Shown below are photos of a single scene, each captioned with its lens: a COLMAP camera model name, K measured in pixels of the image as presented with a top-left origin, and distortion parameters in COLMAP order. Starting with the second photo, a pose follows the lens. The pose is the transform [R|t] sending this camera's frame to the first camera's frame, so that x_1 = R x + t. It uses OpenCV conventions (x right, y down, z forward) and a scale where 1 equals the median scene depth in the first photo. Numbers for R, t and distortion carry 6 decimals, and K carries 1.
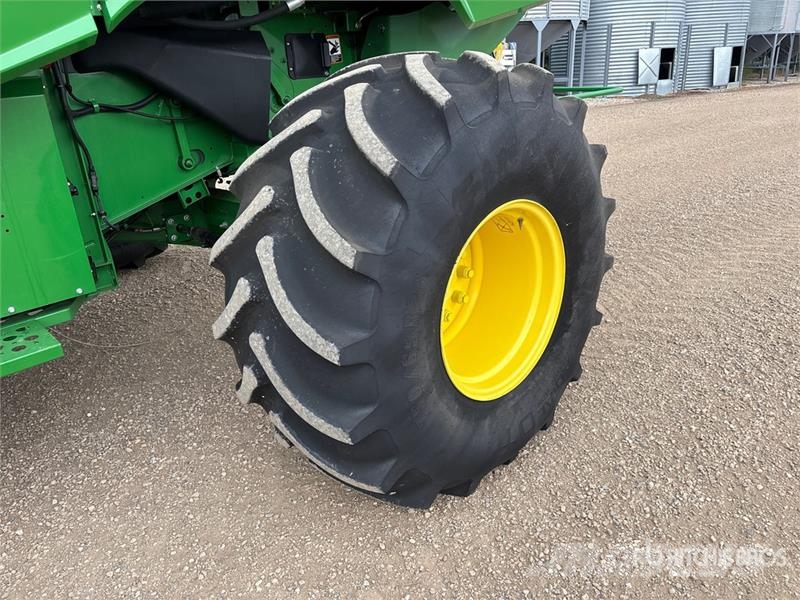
lens RADIAL K [[592.6, 0, 395.0], [0, 592.6, 298.1], [0, 0, 1]] dist [0.057728, -0.051678]
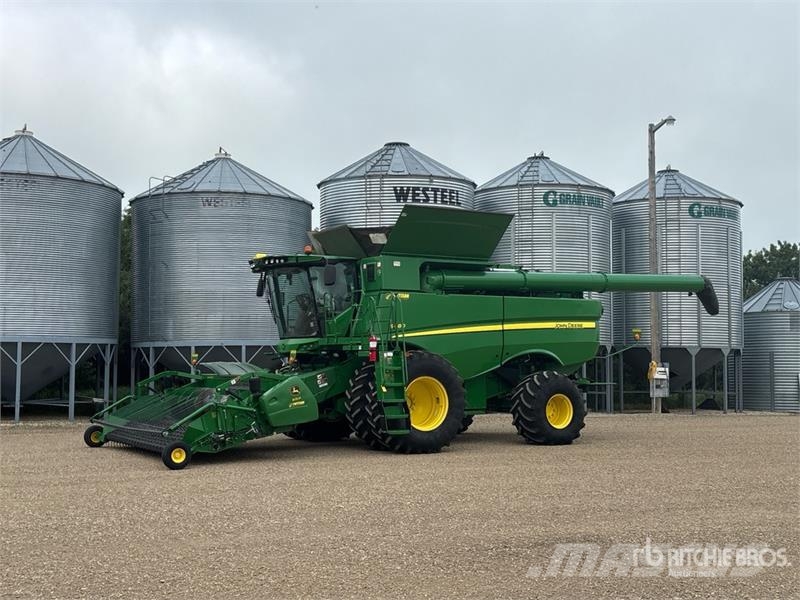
lens RADIAL K [[951.9, 0, 383.3], [0, 951.9, 297.9], [0, 0, 1]] dist [0.231314, -0.796839]
pose [[0.969934, 0.040016, -0.240057, 0.746604], [-0.138781, 0.901237, -0.410502, 3.195698], [0.199922, 0.431475, 0.879694, -8.353723]]
